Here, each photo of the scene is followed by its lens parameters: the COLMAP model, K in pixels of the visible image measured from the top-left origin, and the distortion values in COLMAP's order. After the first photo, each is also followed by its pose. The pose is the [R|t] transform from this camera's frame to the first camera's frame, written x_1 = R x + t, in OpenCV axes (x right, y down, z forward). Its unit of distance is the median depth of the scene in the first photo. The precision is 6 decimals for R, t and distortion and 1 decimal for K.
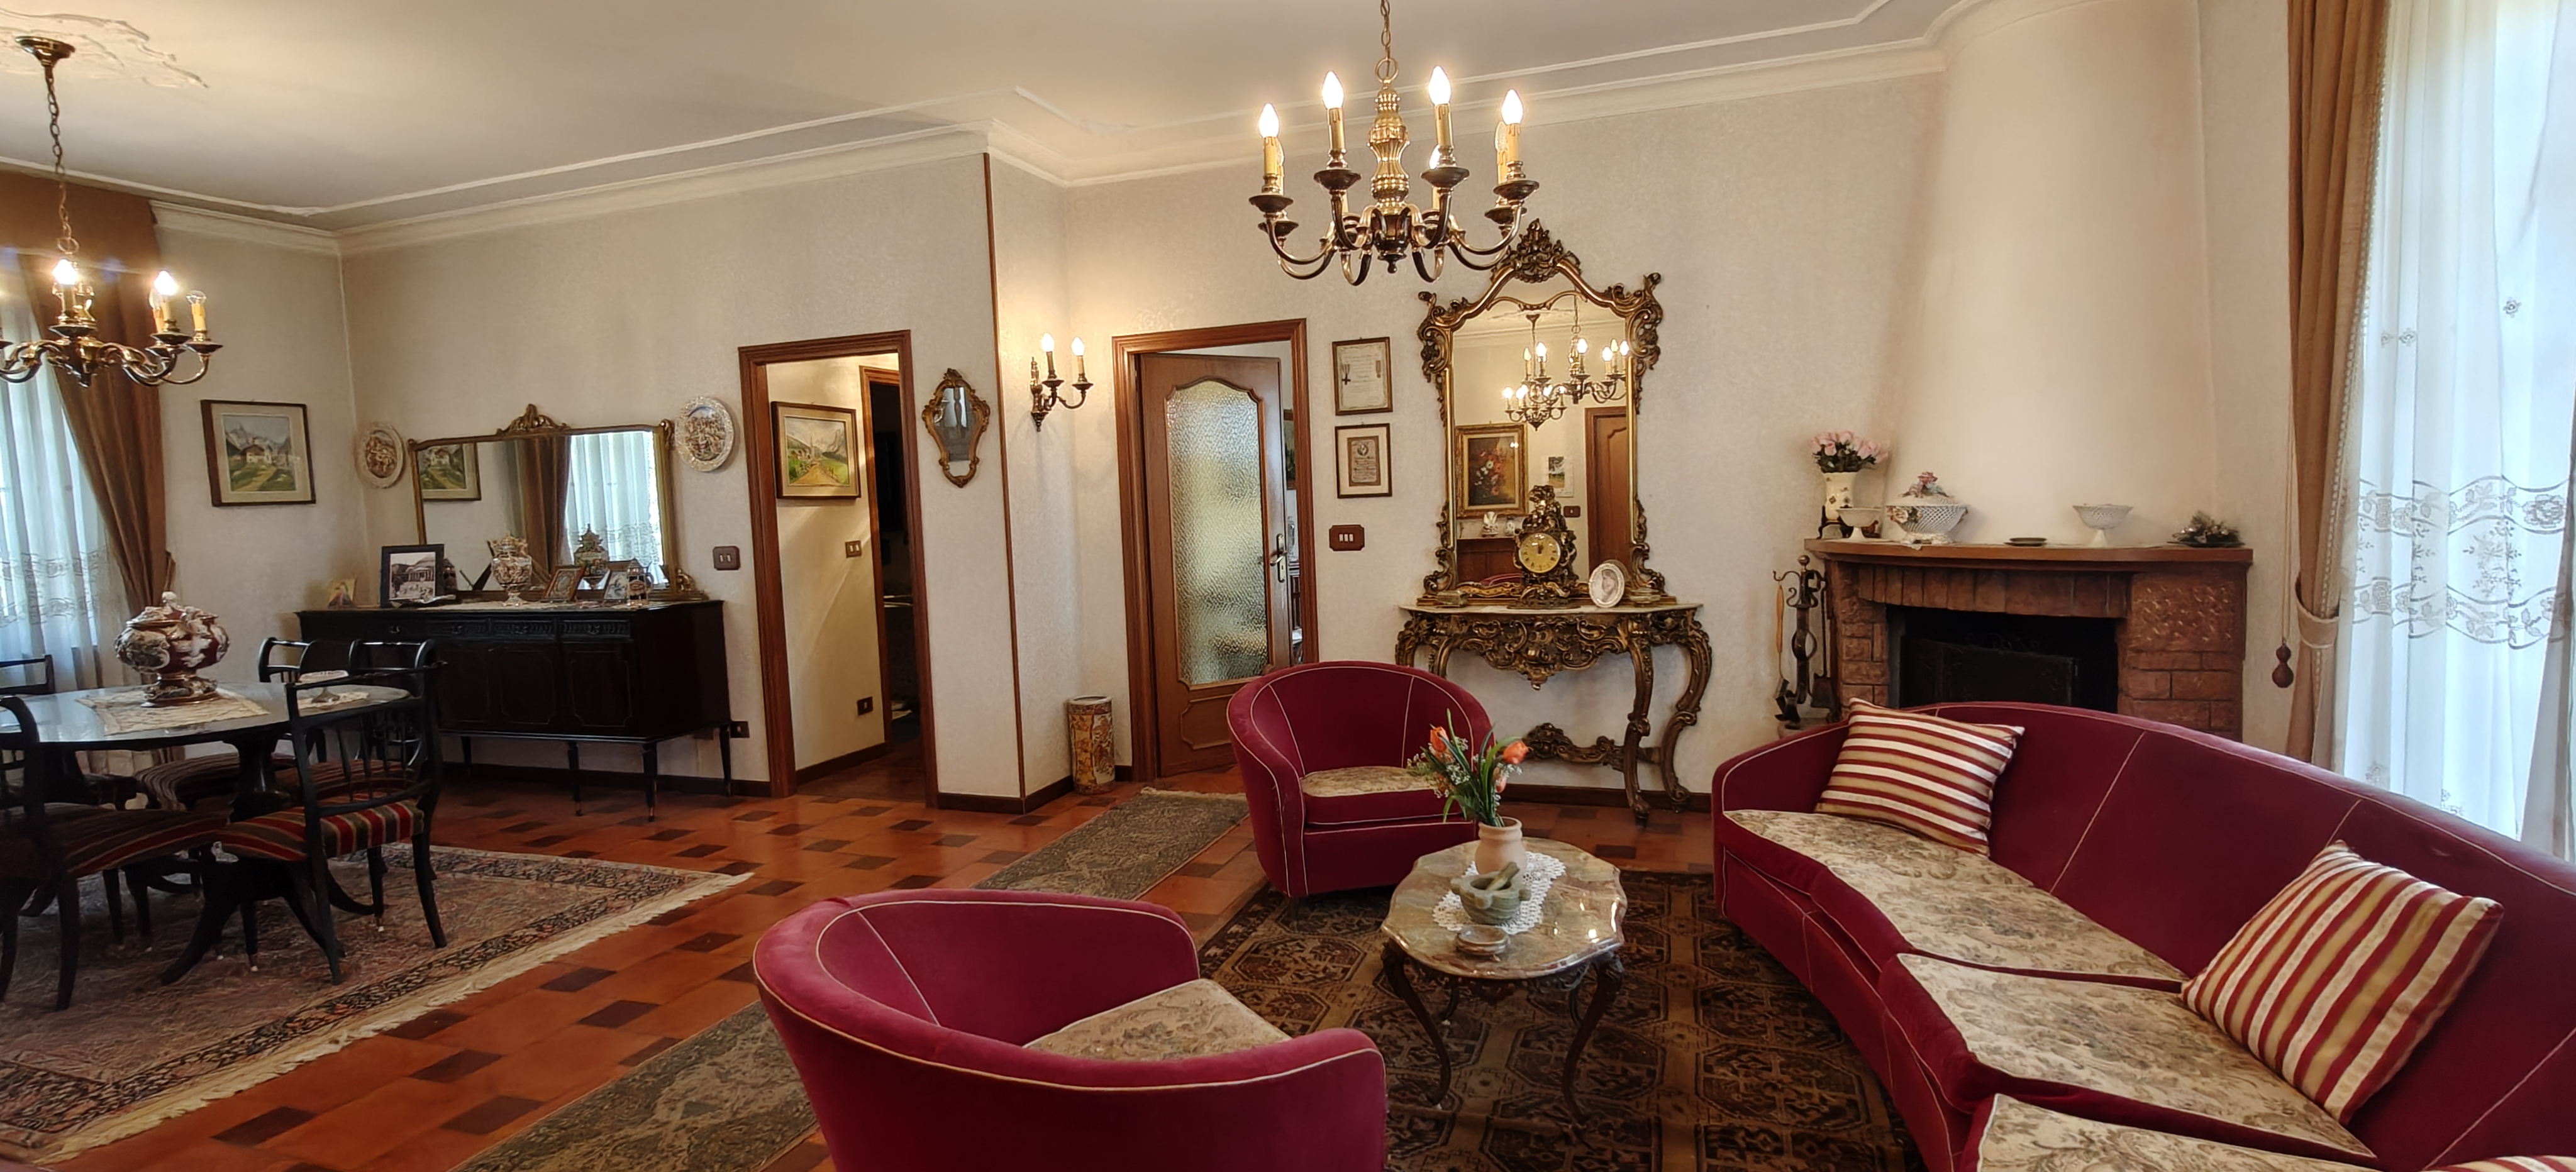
lens RADIAL K [[1154.7, 0, 1288.0], [0, 1154.7, 586.0], [0, 0, 1]] dist [-0.000806, -0.000216]
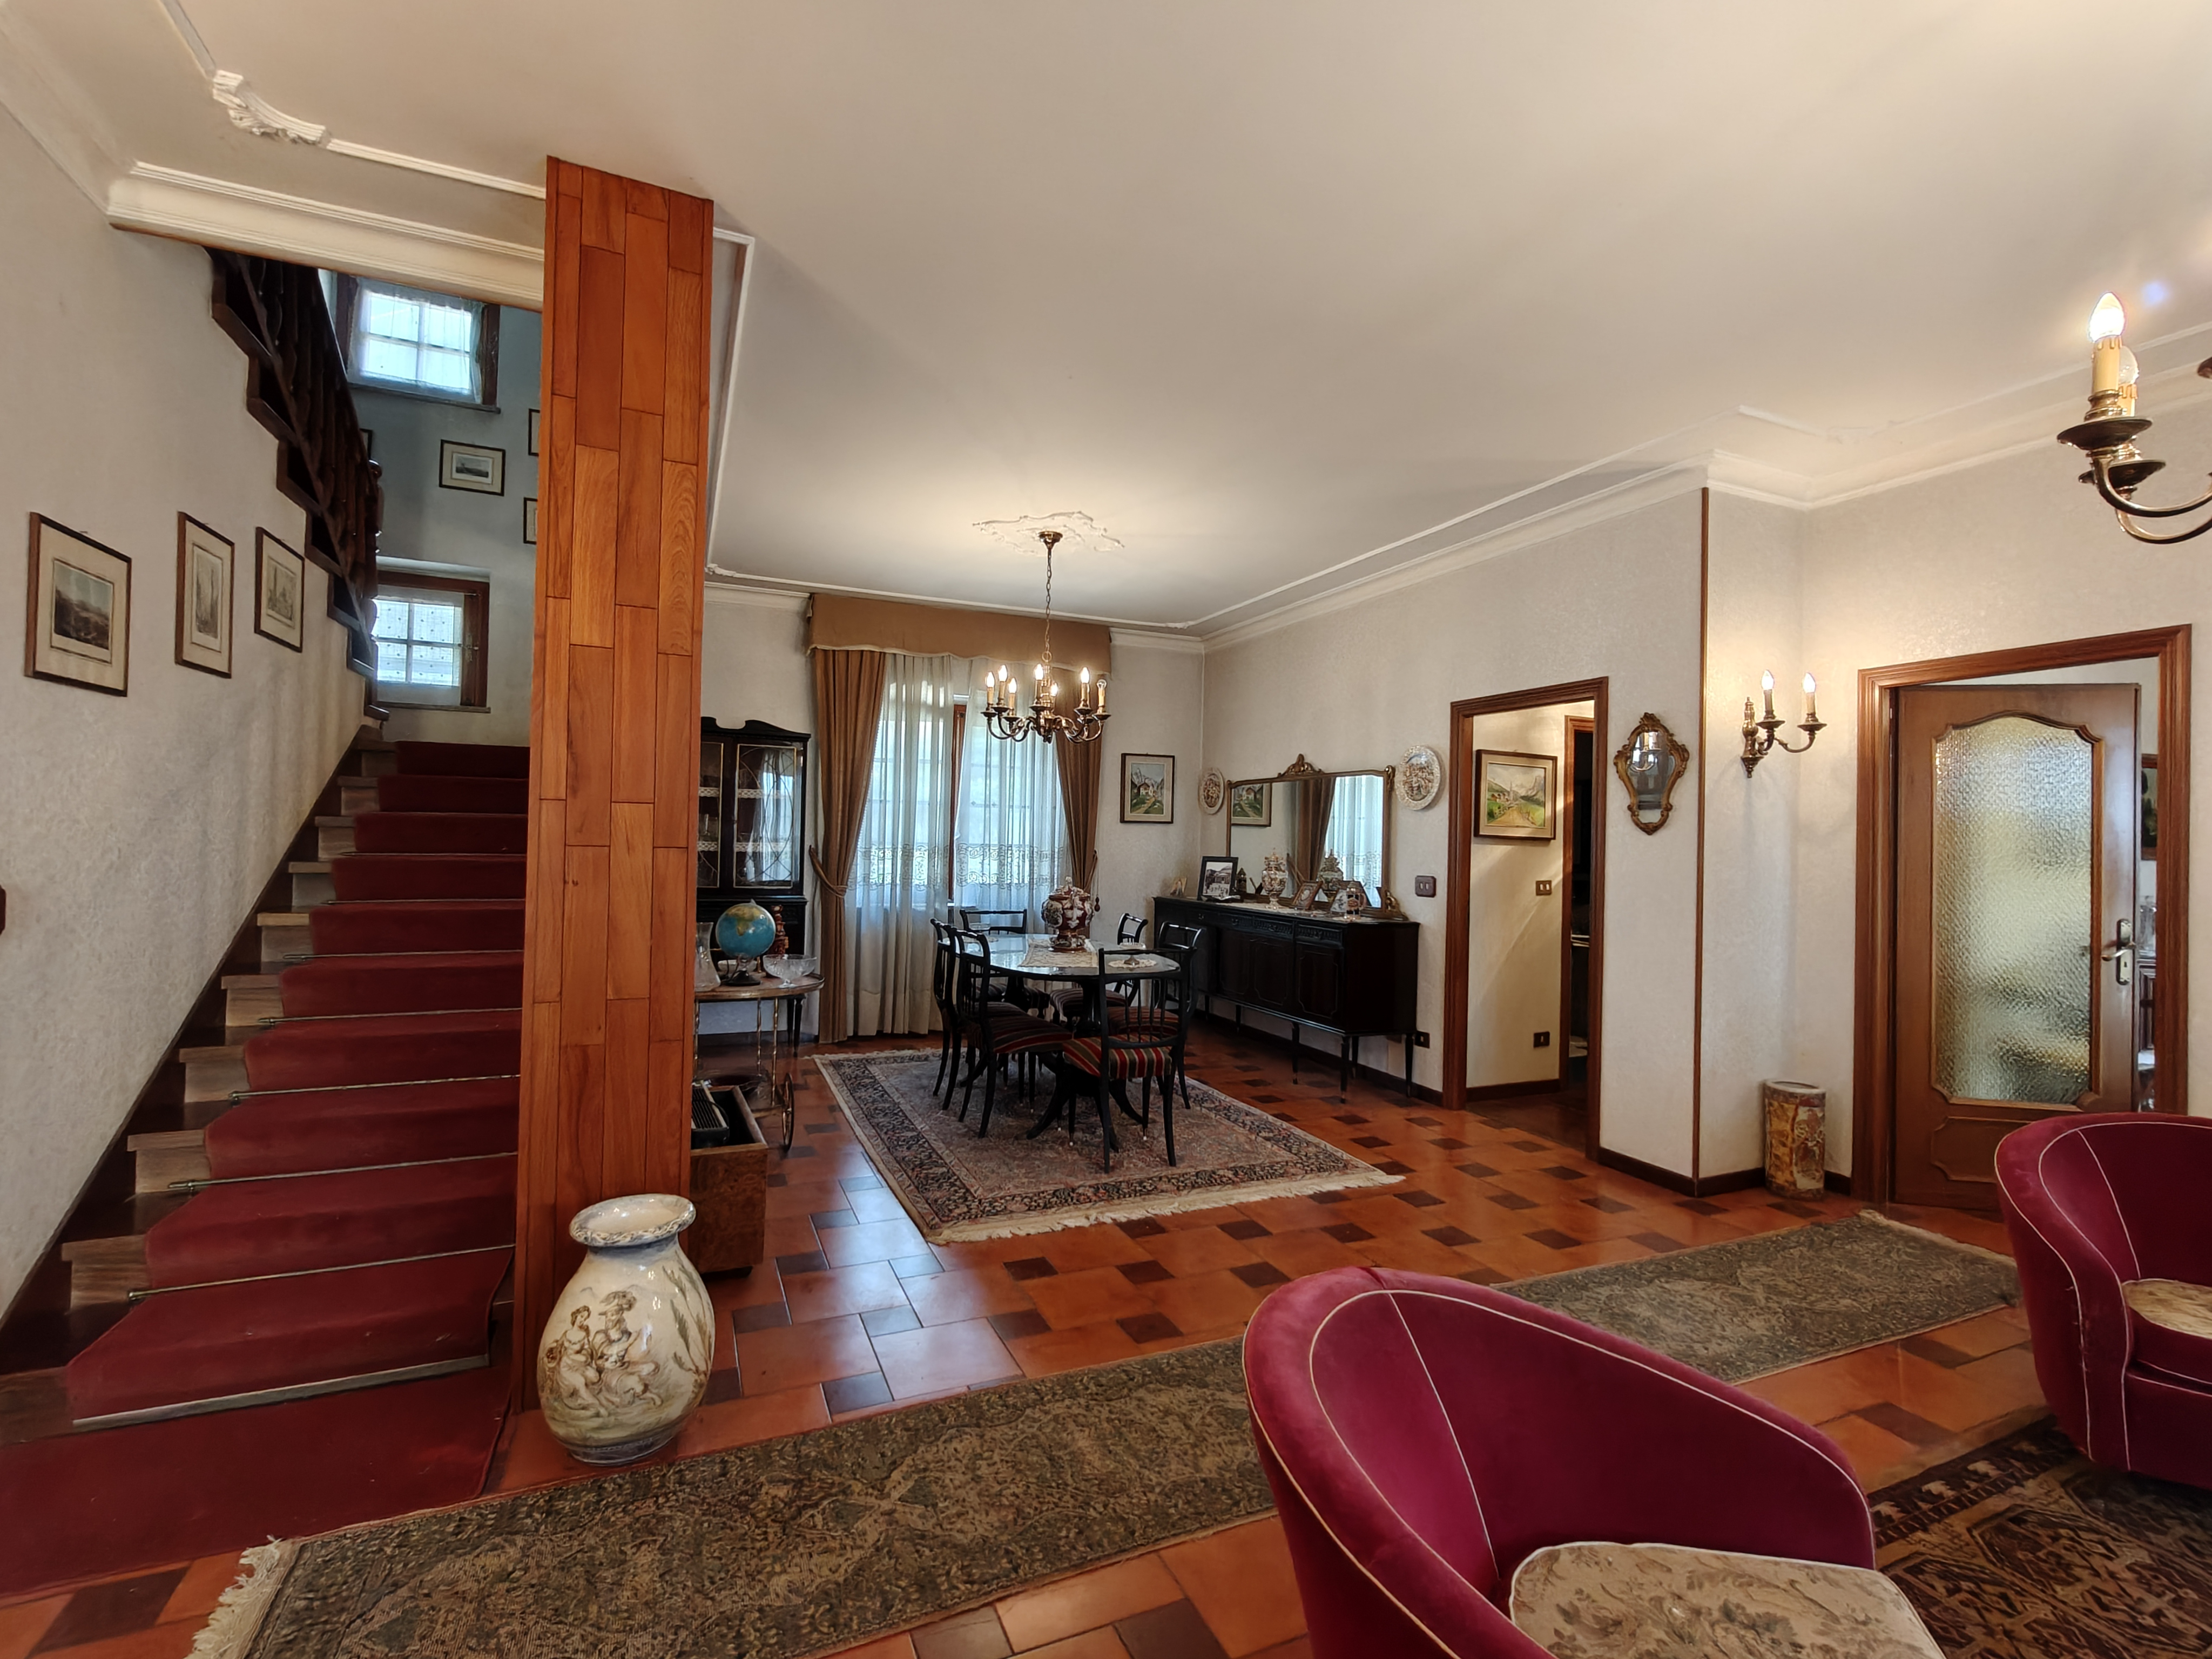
lens RADIAL K [[992.6, 0, 1104.9], [0, 992.6, 825.4], [0, 0, 1]] dist [0.000460, -0.001313]
pose [[0.682622, 0.042999, -0.729506, 0.010062], [-0.107219, 0.993357, -0.041776, -0.009949], [0.722864, 0.106734, 0.682698, 0.108477]]
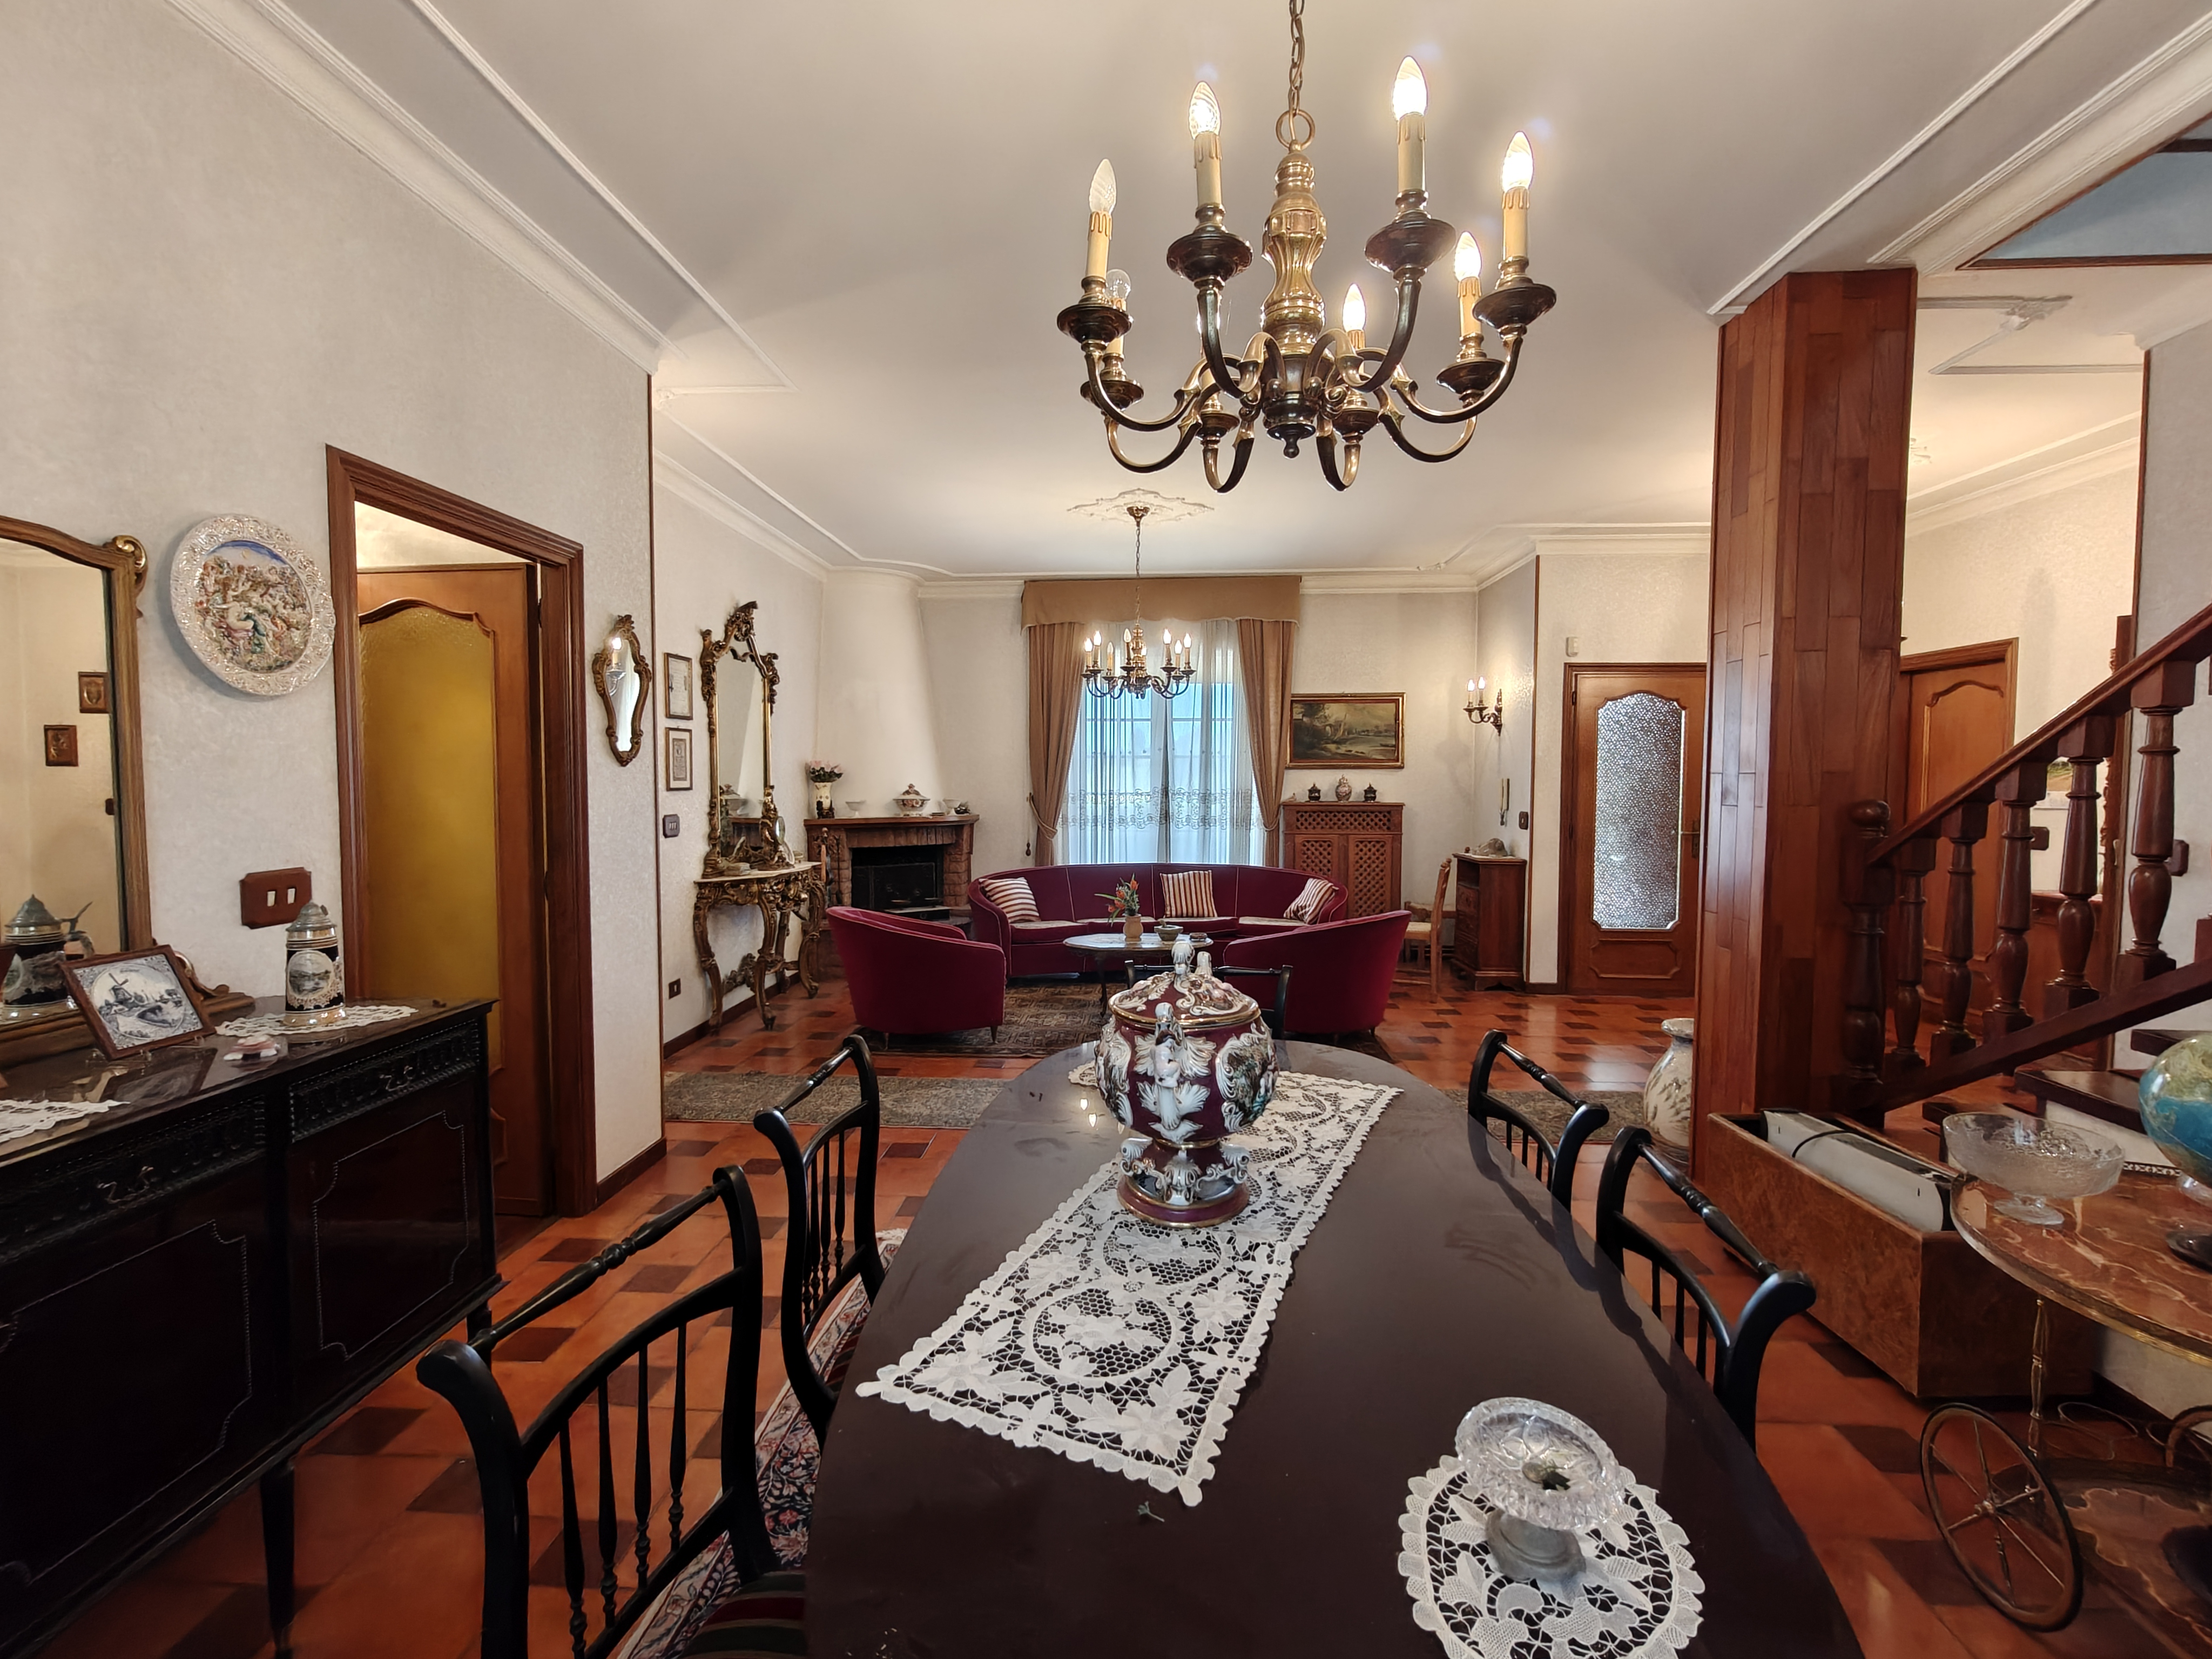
lens RADIAL K [[974.4, 0, 1104.9], [0, 974.4, 829.2], [0, 0, 1]] dist [-0.012541, -0.000333]
pose [[-0.271301, -0.015362, 0.962372, -1.029303], [0.084556, 0.995626, 0.039729, -0.042424], [-0.958773, 0.092153, -0.268815, 0.889173]]
